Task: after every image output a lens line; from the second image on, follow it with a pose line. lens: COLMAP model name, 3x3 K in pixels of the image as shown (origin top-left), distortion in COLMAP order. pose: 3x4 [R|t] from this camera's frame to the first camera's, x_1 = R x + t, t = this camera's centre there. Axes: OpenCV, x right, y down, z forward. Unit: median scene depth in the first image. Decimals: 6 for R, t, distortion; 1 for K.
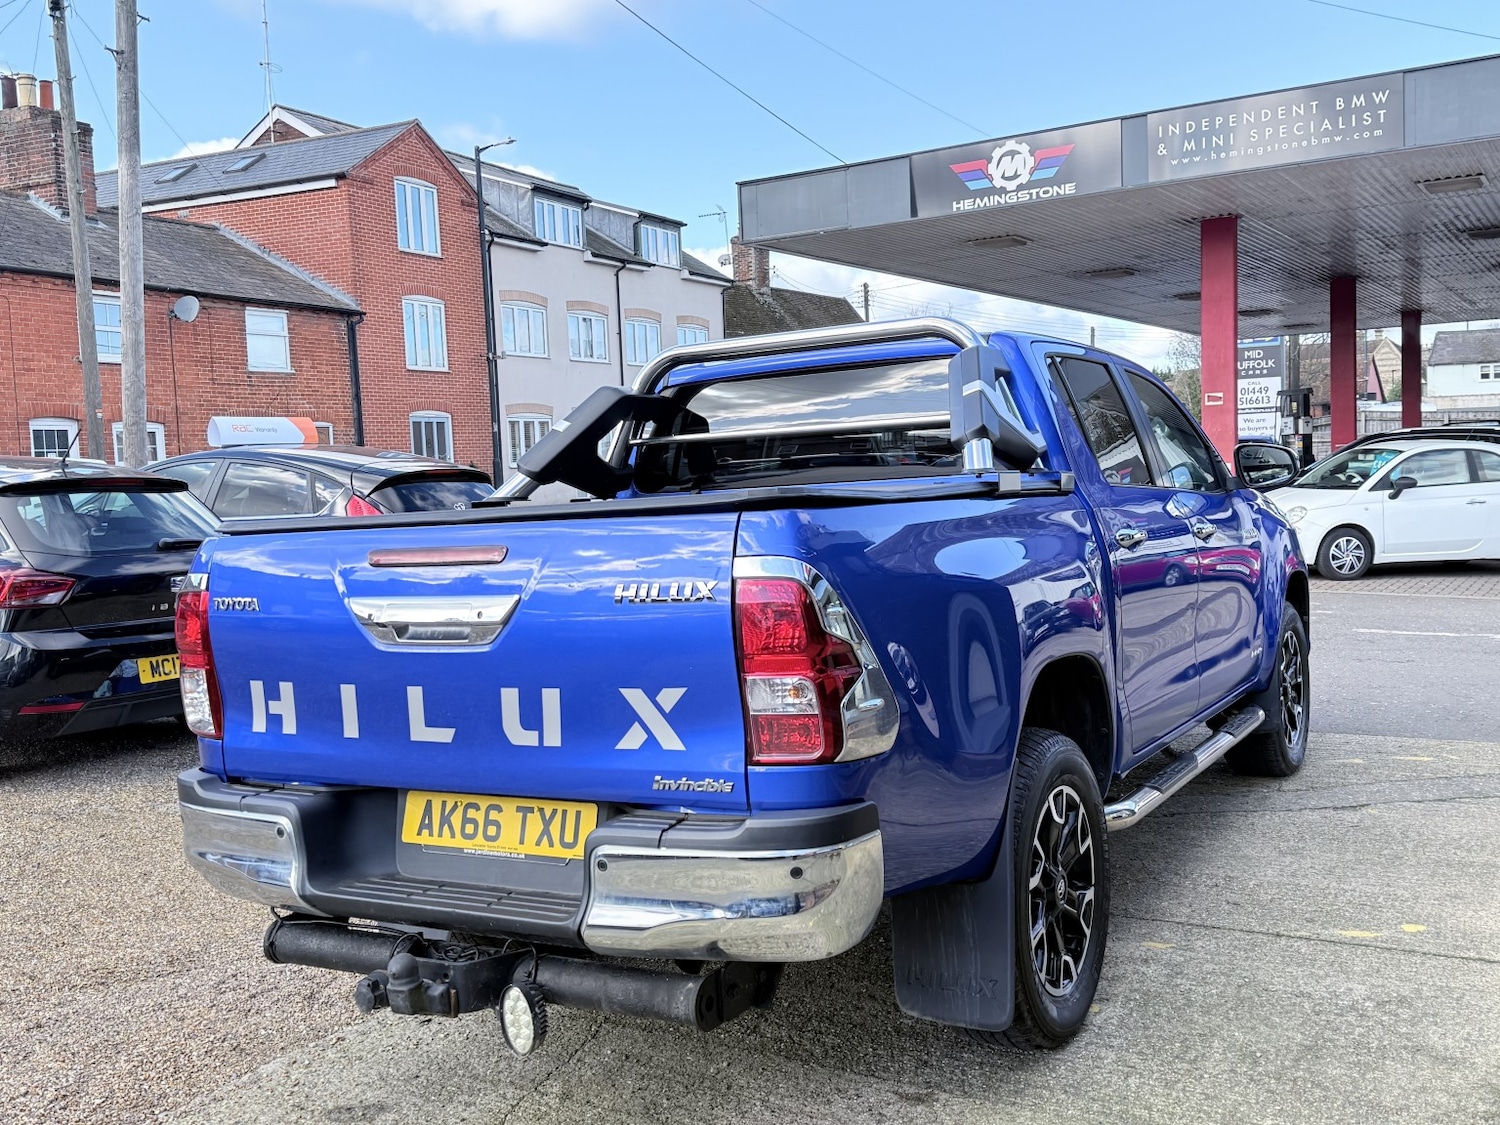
lens RADIAL K [[1415.4, 0, 751.9], [0, 1415.4, 566.5], [0, 0, 1]] dist [0.164529, -0.327351]
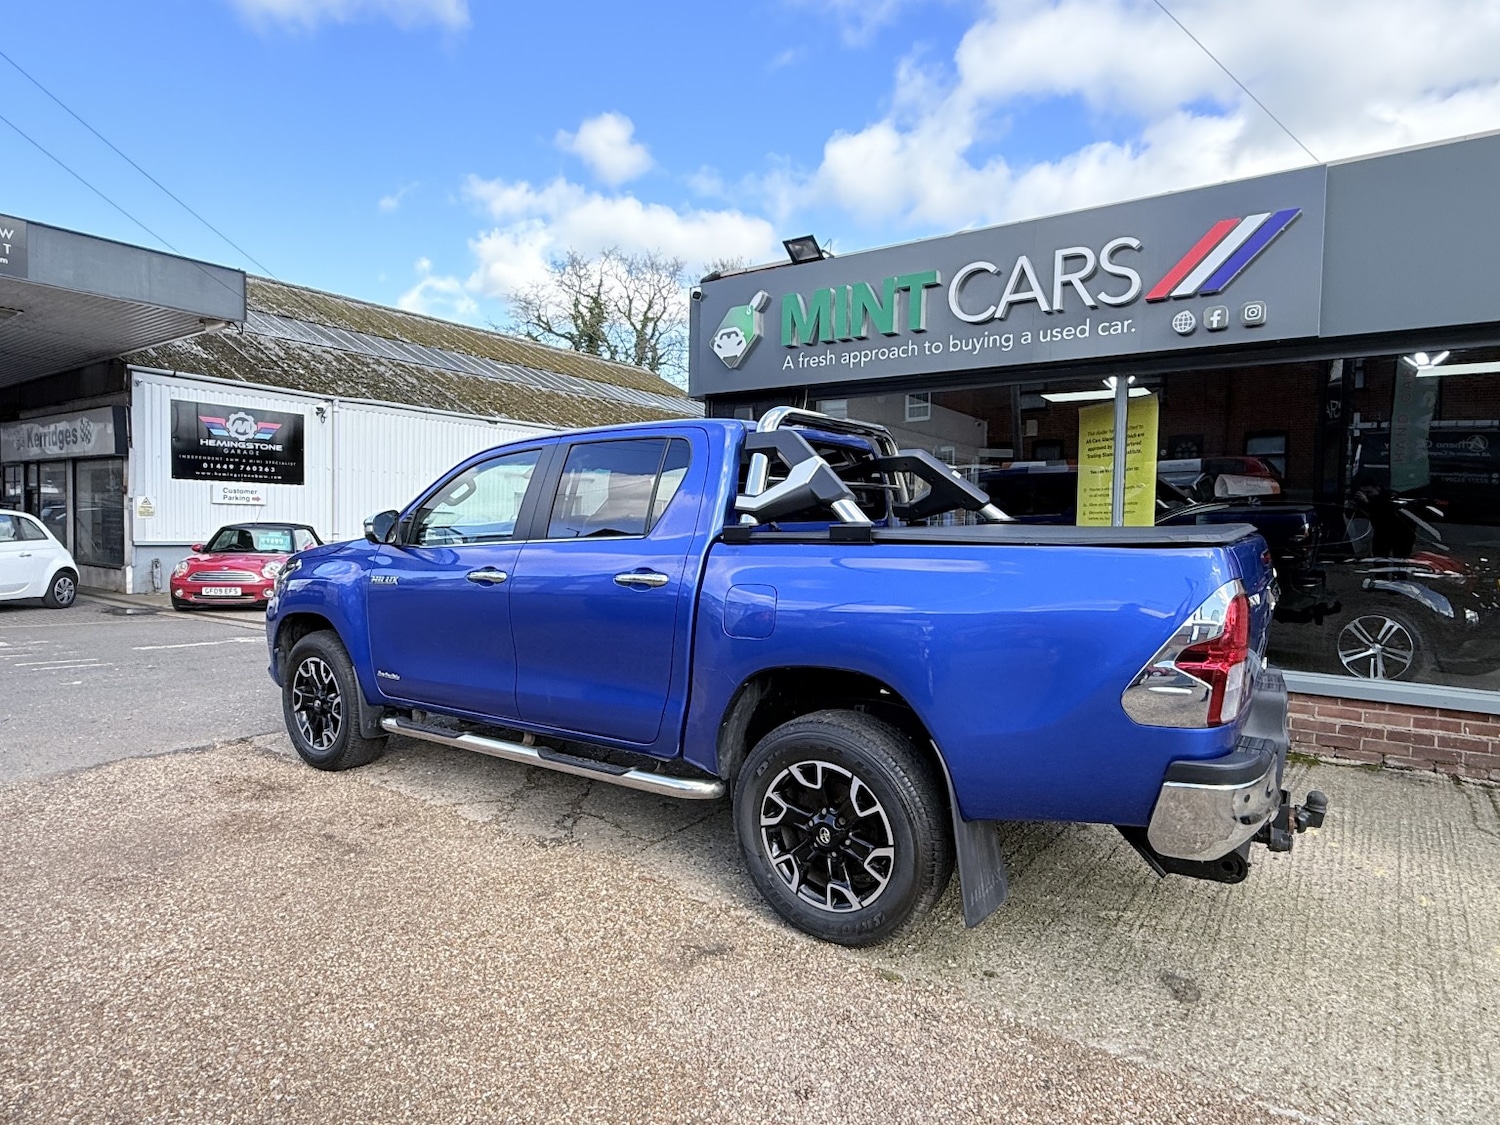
lens RADIAL K [[843.9, 0, 746.9], [0, 843.9, 564.0], [0, 0, 1]] dist [-0.000263, 0.000292]
pose [[0.070853, -0.005885, 0.997469, -0.726554], [0.049063, 0.998793, 0.002408, -0.018422], [-0.996279, 0.048768, 0.071056, 0.901229]]
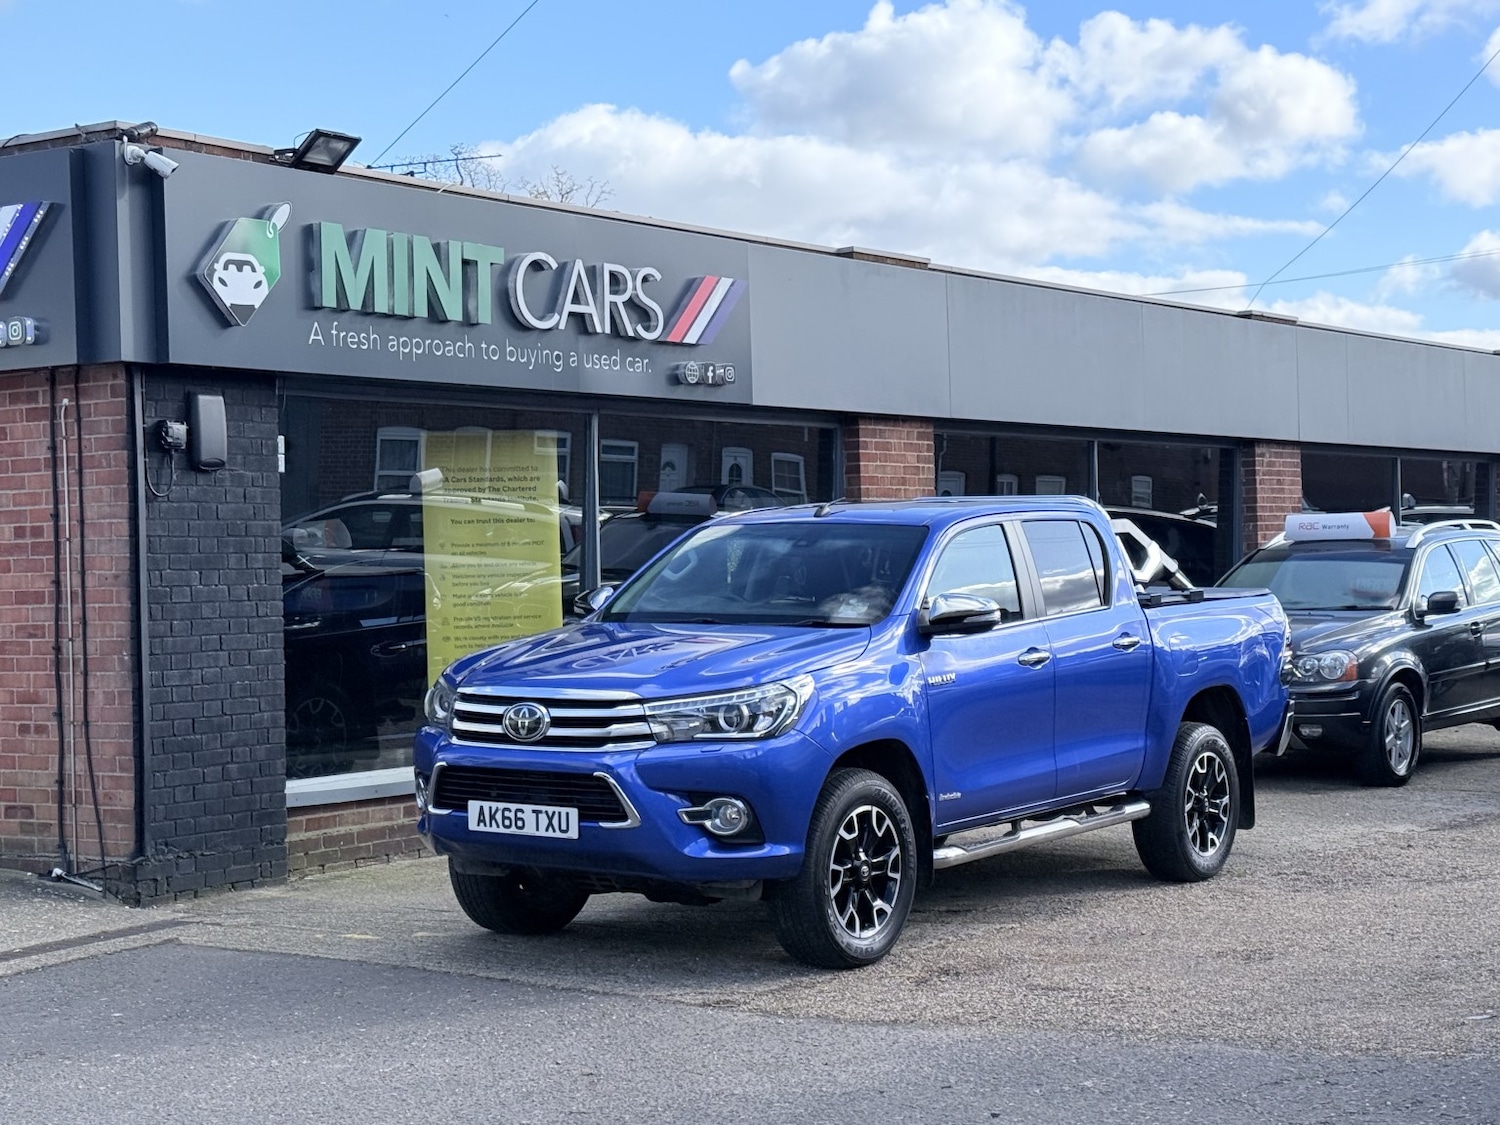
lens RADIAL K [[2522.8, 0, 750.0], [0, 2522.8, 562.5], [0, 0, 1]] dist [0.128679, -0.005287]
pose [[-0.995472, 0.060242, 0.073524, 0.091285], [0.065135, 0.995687, 0.066064, -0.260247], [-0.069227, 0.070554, -0.995103, 3.382610]]
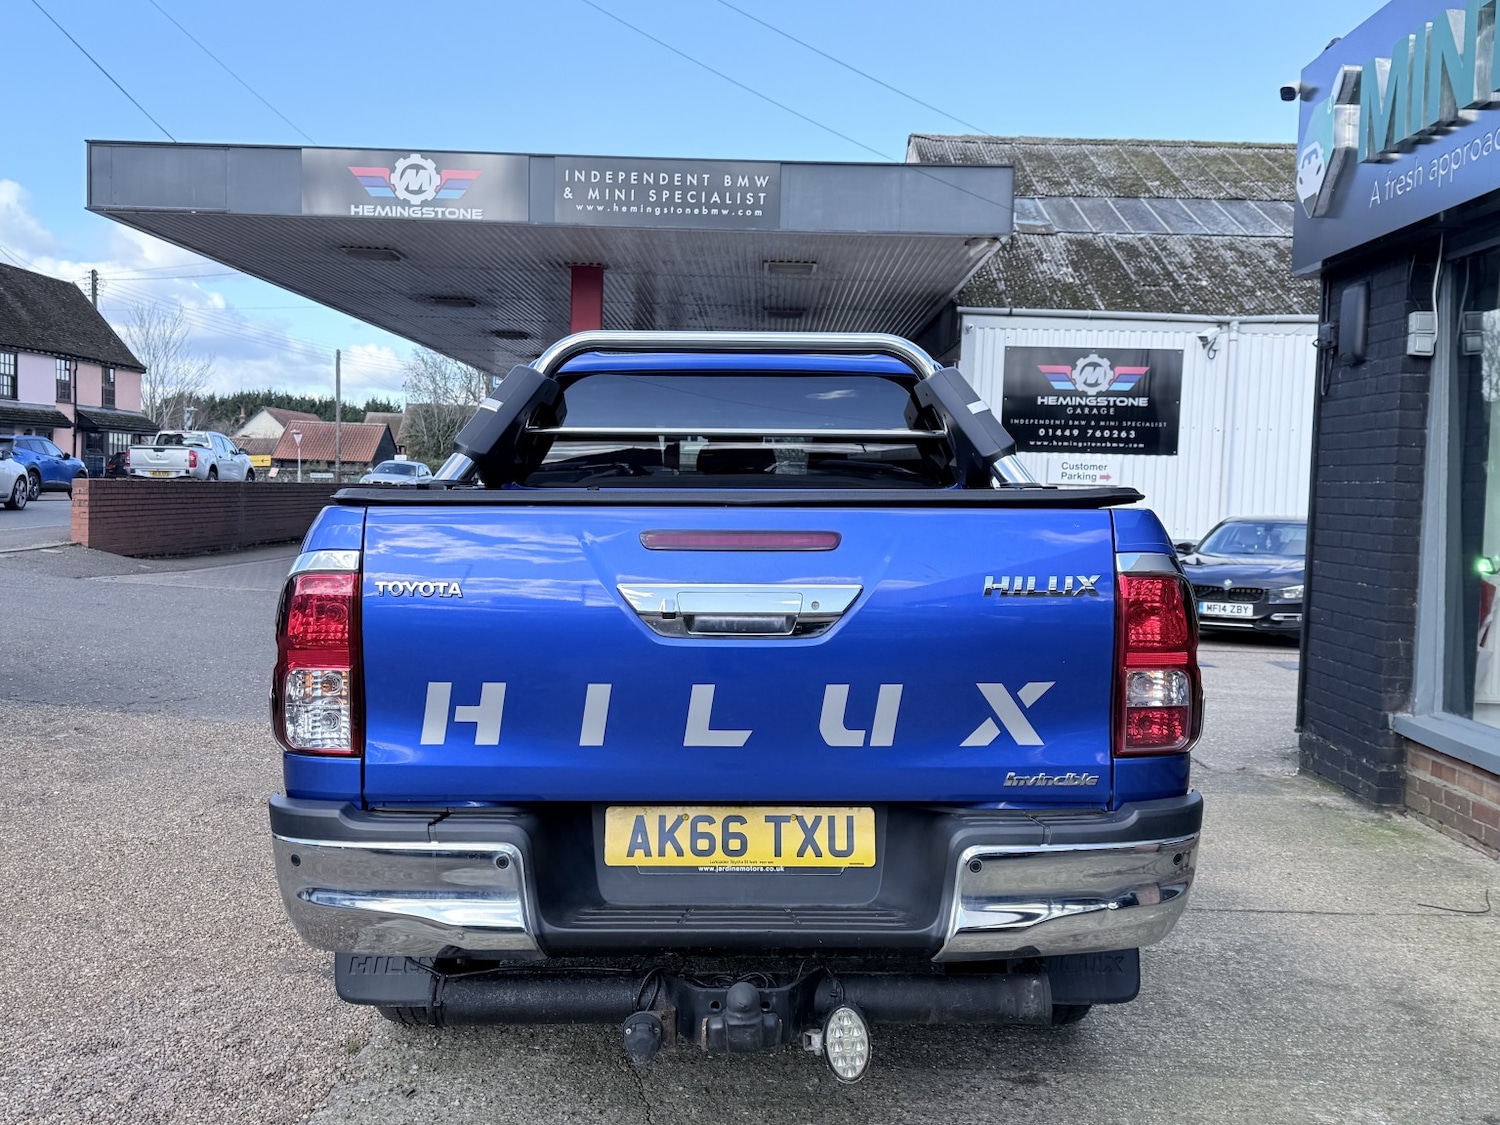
lens RADIAL K [[1421.3, 0, 744.4], [0, 1421.3, 562.2], [0, 0, 1]] dist [0.179061, -0.383739]
pose [[0.857211, 0.037781, 0.513577, -0.404542], [-0.026039, 0.999209, -0.030044, 0.019944], [-0.514306, 0.012381, 0.857517, 0.131362]]
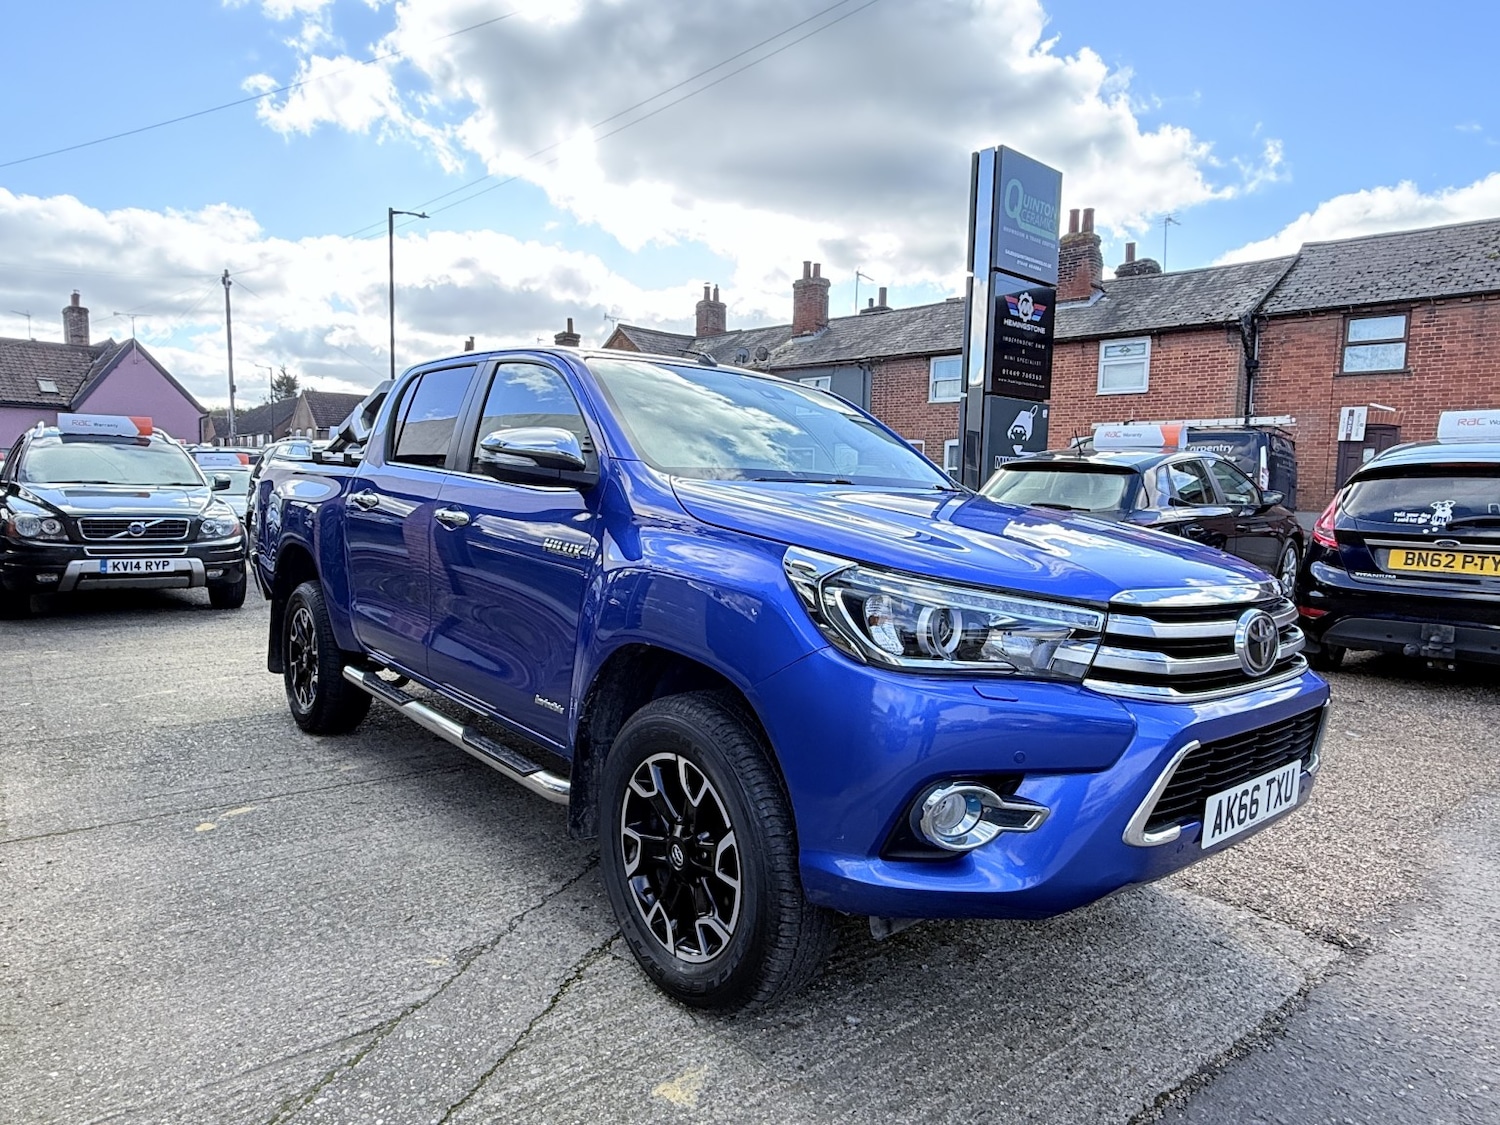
lens RADIAL K [[926.2, 0, 743.4], [0, 926.2, 565.1], [0, 0, 1]] dist [-0.001098, 0.001551]
pose [[-0.332431, 0.116847, -0.935861, 0.874050], [-0.075207, 0.985851, 0.149803, -0.106273], [0.940124, 0.120182, -0.318939, 1.421349]]
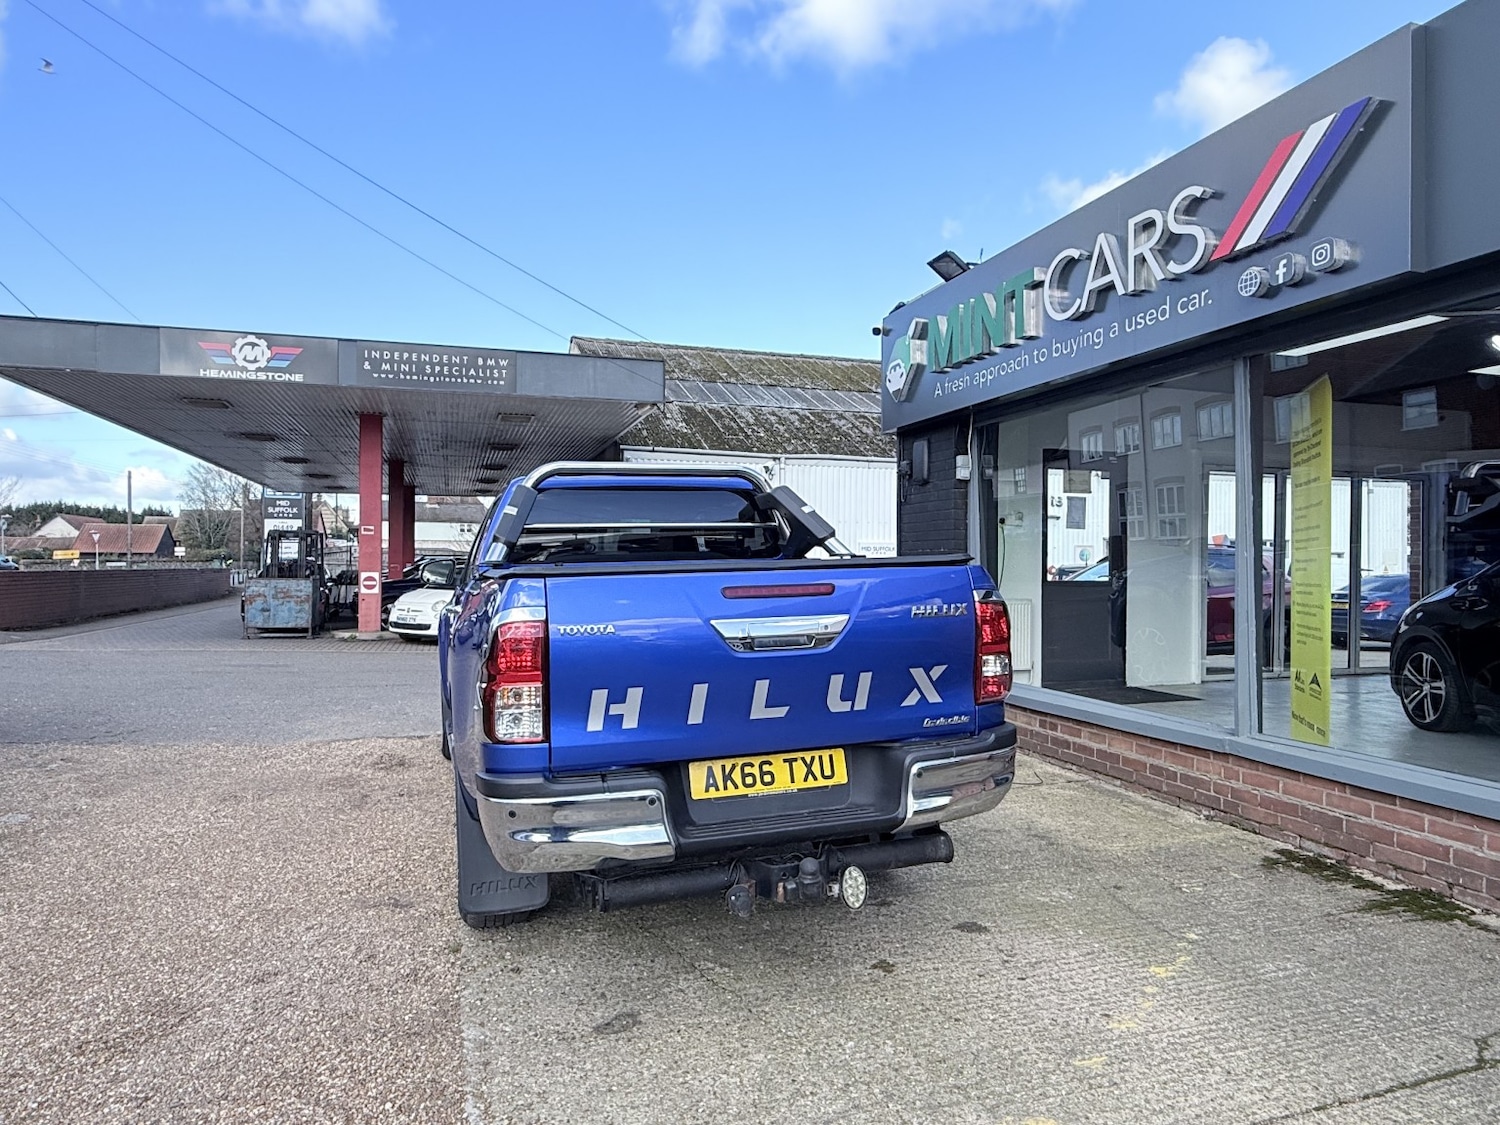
lens RADIAL K [[926.2, 0, 743.4], [0, 926.2, 565.1], [0, 0, 1]] dist [-0.001098, 0.001551]
pose [[0.652723, 0.040467, 0.756515, -0.579430], [0.027144, 0.996682, -0.076733, 0.023132], [-0.757110, 0.070620, 0.649459, 0.235110]]
